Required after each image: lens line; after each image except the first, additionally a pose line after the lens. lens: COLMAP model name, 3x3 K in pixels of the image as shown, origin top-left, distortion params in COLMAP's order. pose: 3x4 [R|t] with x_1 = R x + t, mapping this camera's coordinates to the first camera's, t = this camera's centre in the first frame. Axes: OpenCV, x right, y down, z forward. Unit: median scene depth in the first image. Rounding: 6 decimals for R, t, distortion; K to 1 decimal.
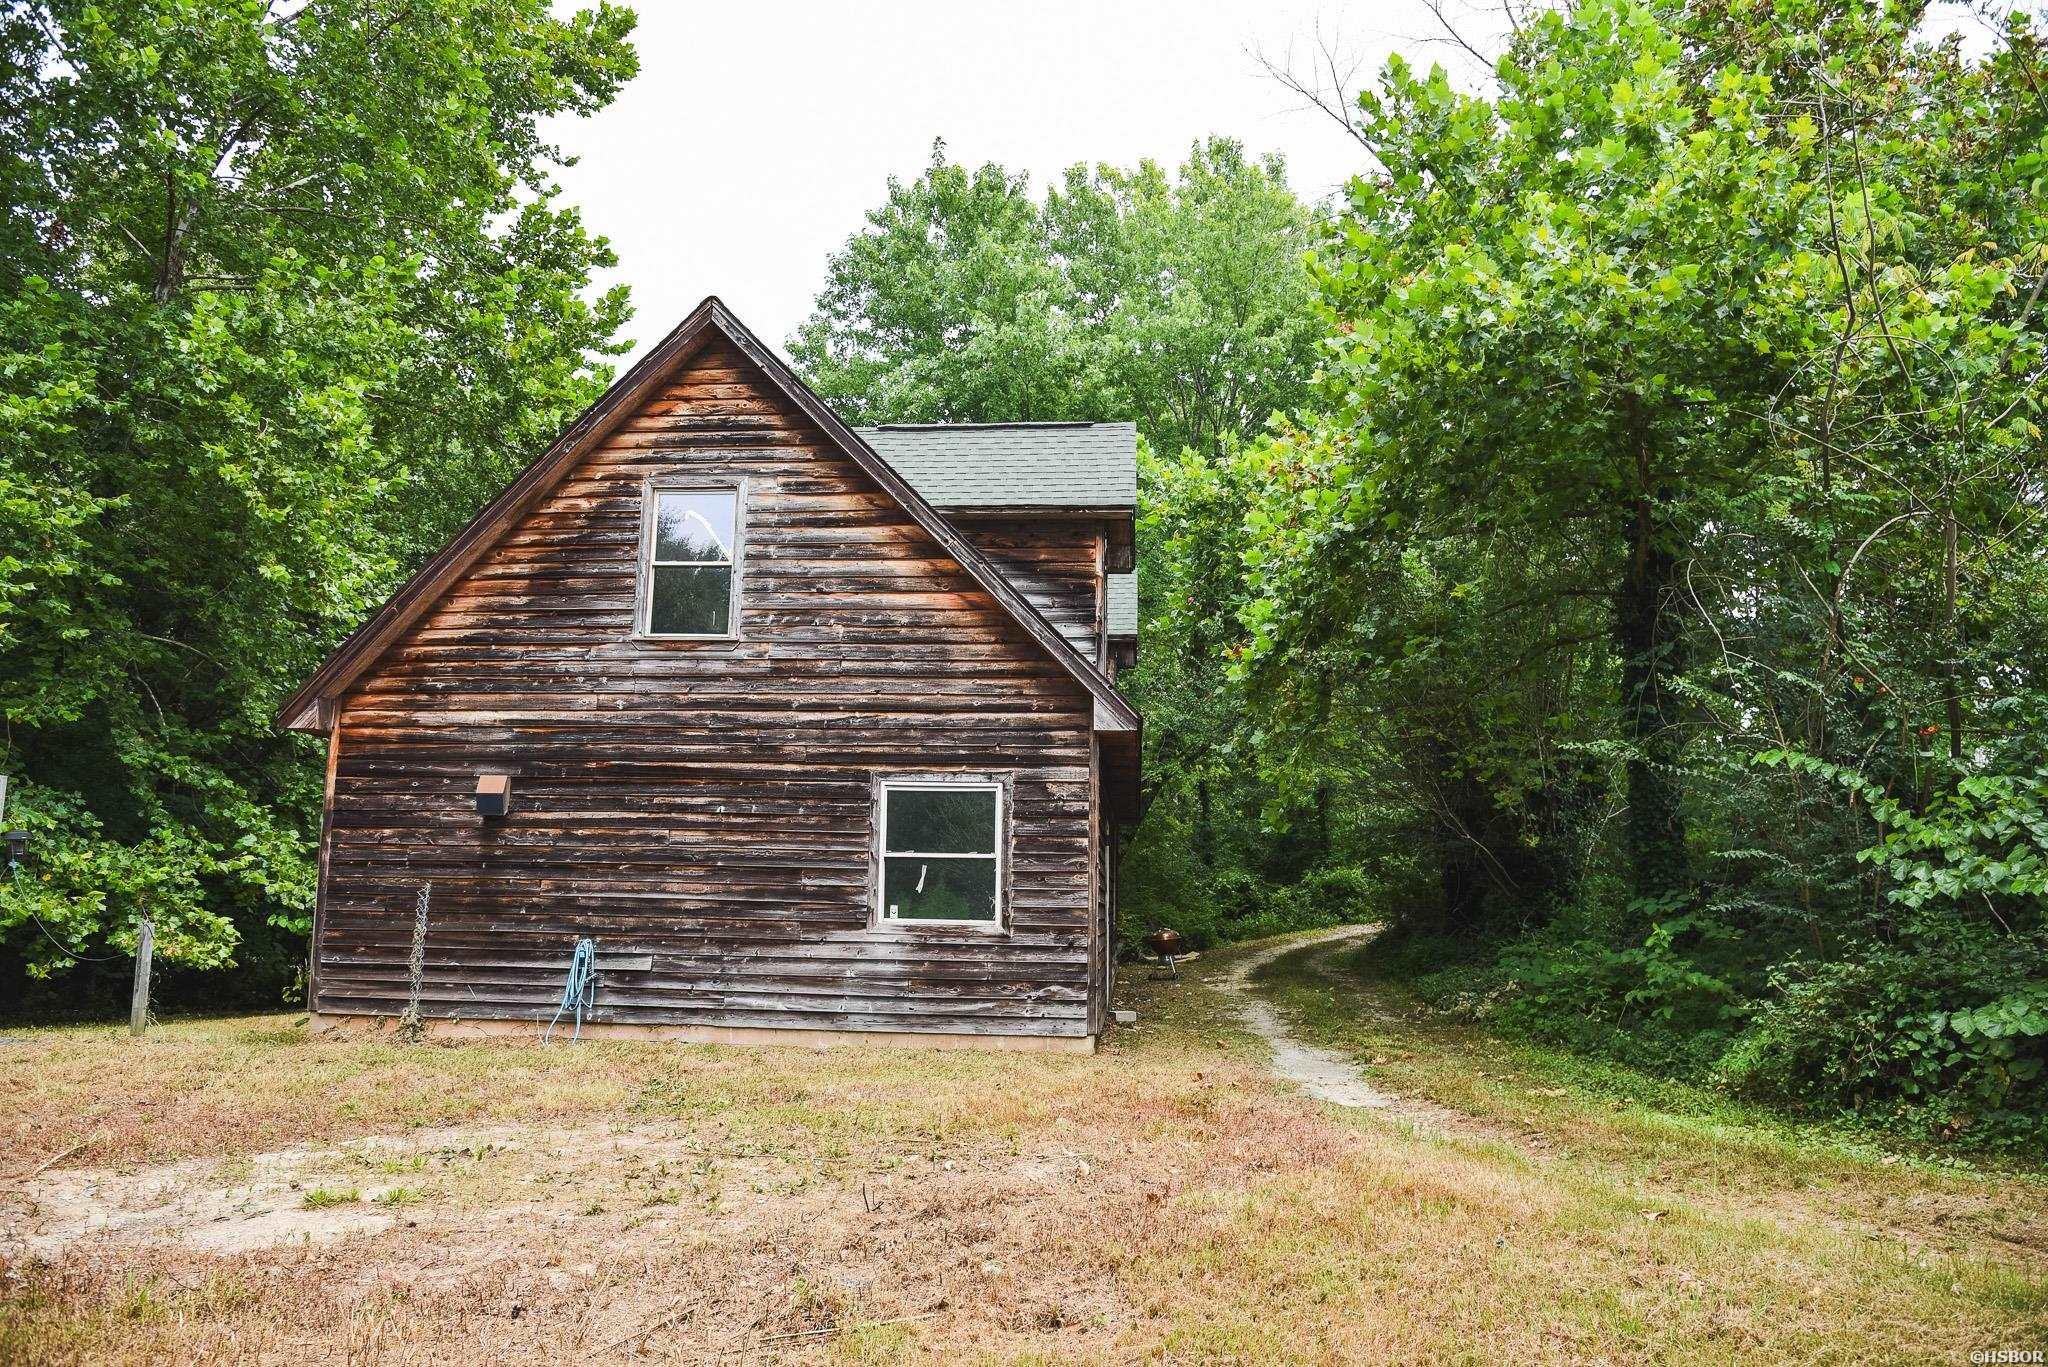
lens RADIAL K [[1397.9, 0, 1021.6], [0, 1397.9, 676.9], [0, 0, 1]] dist [-0.069342, 0.013772]
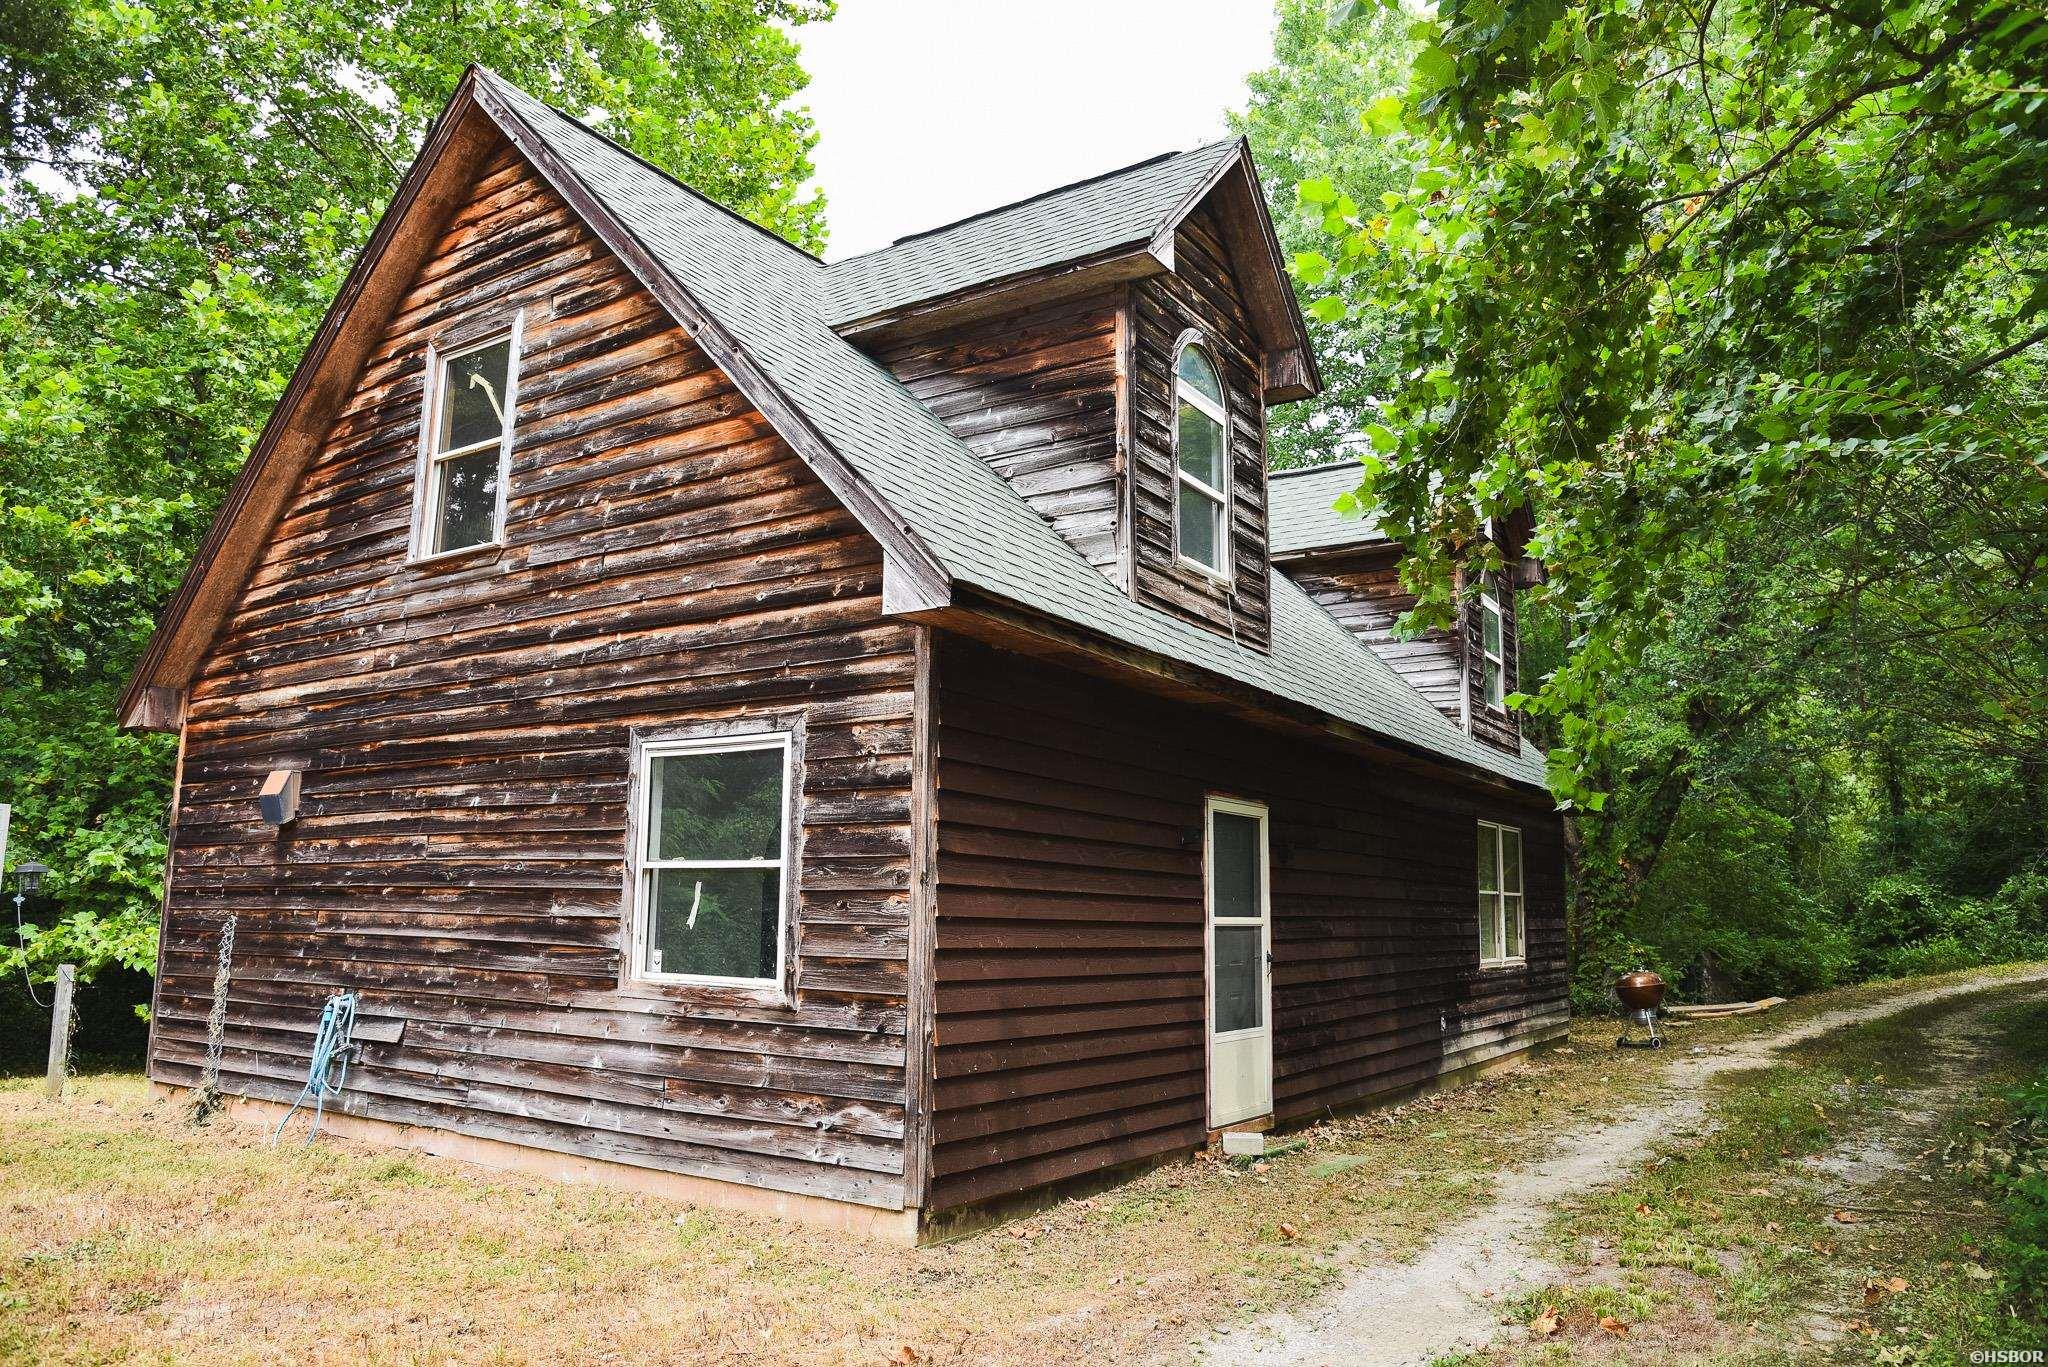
lens RADIAL K [[1397.9, 0, 1024.3], [0, 1397.9, 681.4], [0, 0, 1]] dist [-0.069342, 0.013772]
pose [[0.874626, -0.085784, -0.477149, 0.329994], [0.079367, 0.996278, -0.033633, 0.080967], [0.478258, -0.008453, 0.878179, 0.548870]]
